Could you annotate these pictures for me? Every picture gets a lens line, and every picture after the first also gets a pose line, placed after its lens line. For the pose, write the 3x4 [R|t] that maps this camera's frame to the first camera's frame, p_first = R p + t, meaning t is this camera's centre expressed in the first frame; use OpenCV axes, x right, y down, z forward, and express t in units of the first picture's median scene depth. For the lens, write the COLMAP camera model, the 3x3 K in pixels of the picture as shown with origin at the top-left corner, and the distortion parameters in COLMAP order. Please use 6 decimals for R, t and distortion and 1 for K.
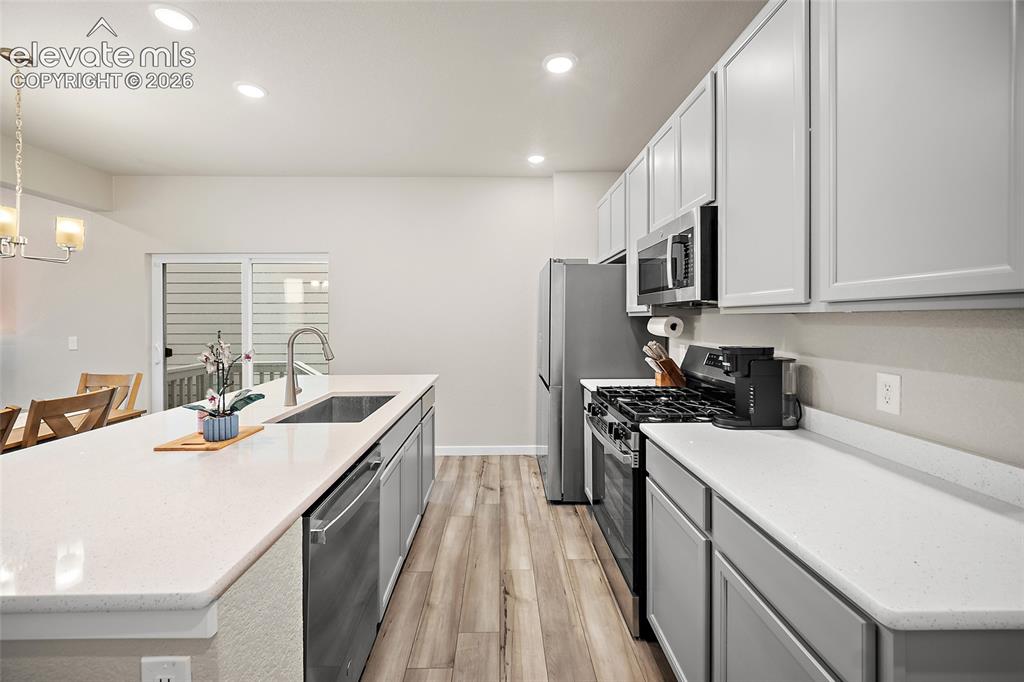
lens RADIAL K [[409.4, 0, 506.5], [0, 409.4, 319.6], [0, 0, 1]] dist [-0.000928, -0.000047]
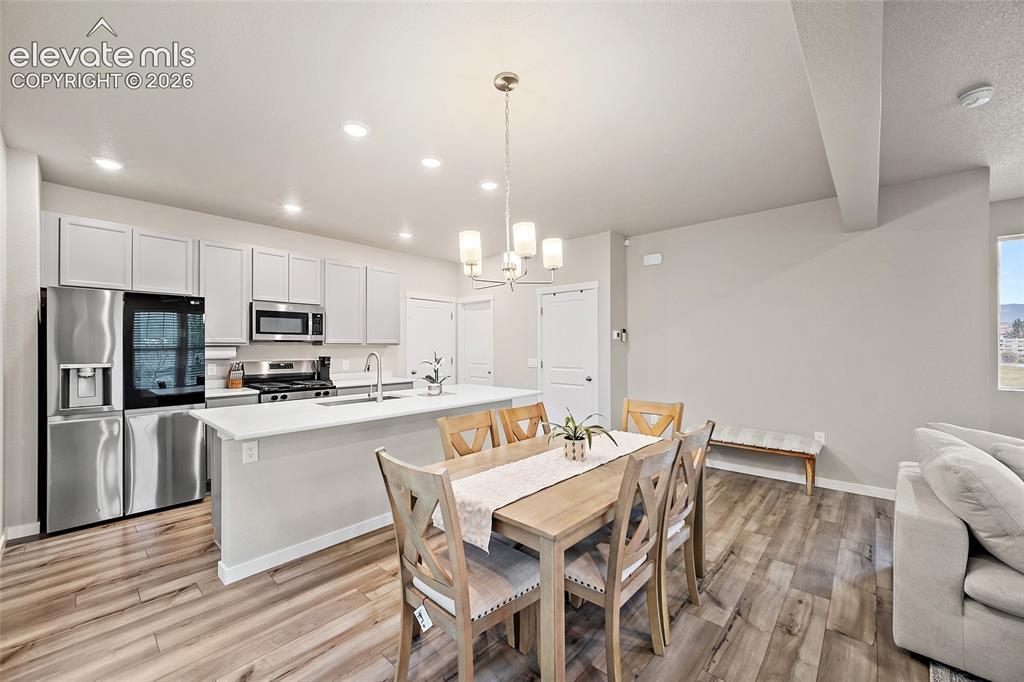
lens RADIAL K [[402.1, 0, 507.4], [0, 402.1, 344.1], [0, 0, 1]] dist [-0.001342, 0.000195]
pose [[-0.727573, 0.007858, 0.685986, -1.951121], [0.005564, 0.999969, -0.005554, -0.000238], [-0.686008, -0.000224, -0.727594, 1.789523]]
